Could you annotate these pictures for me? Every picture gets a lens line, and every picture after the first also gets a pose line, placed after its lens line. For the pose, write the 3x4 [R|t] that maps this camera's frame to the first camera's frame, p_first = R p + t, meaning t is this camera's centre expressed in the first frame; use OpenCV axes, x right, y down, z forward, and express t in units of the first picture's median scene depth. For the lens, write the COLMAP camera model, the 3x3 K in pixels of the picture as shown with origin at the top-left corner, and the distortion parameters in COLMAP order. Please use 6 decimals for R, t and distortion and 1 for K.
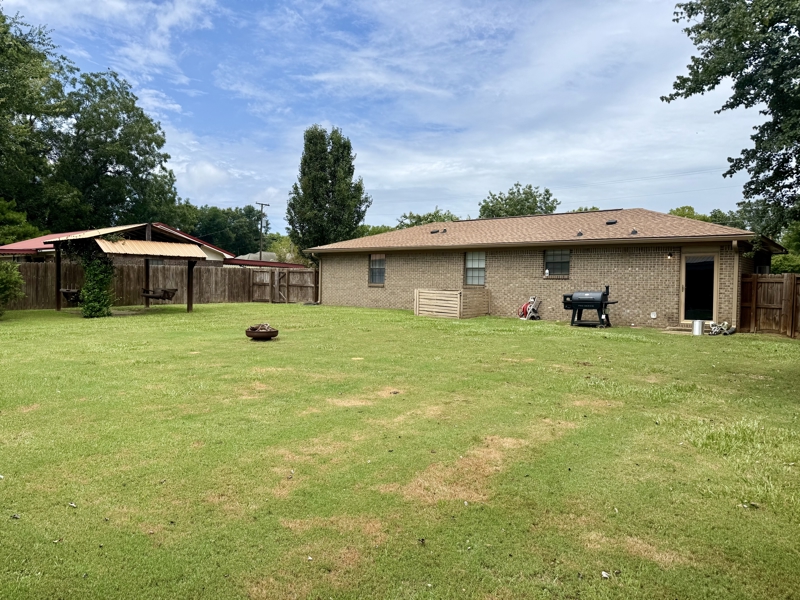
lens RADIAL K [[562.5, 0, 393.9], [0, 562.5, 313.8], [0, 0, 1]] dist [0.068824, -0.096640]
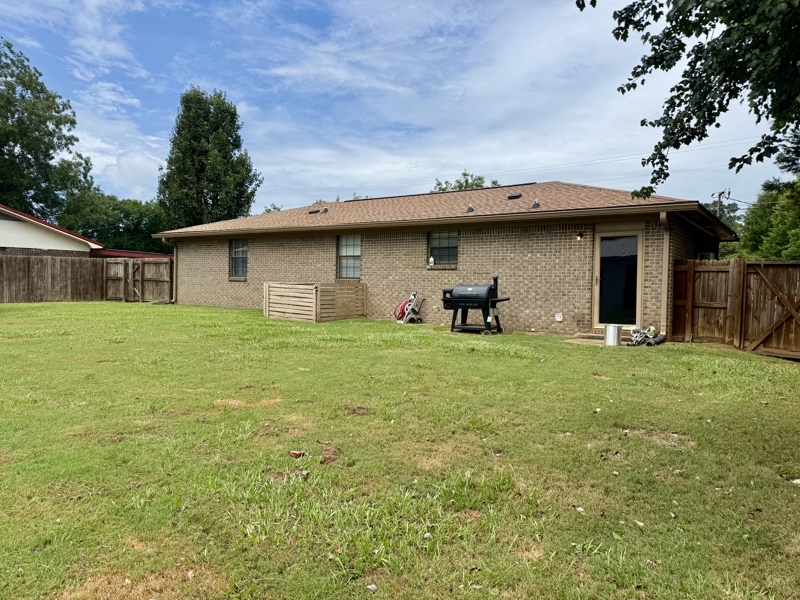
lens RADIAL K [[569.5, 0, 400.0], [0, 569.5, 300.0], [0, 0, 1]] dist [0.073285, -0.098964]
pose [[0.997985, 0.002359, 0.063409, 0.143485], [-0.000574, 0.999604, -0.028148, 0.000837], [-0.063450, 0.028055, 0.997591, 0.192828]]
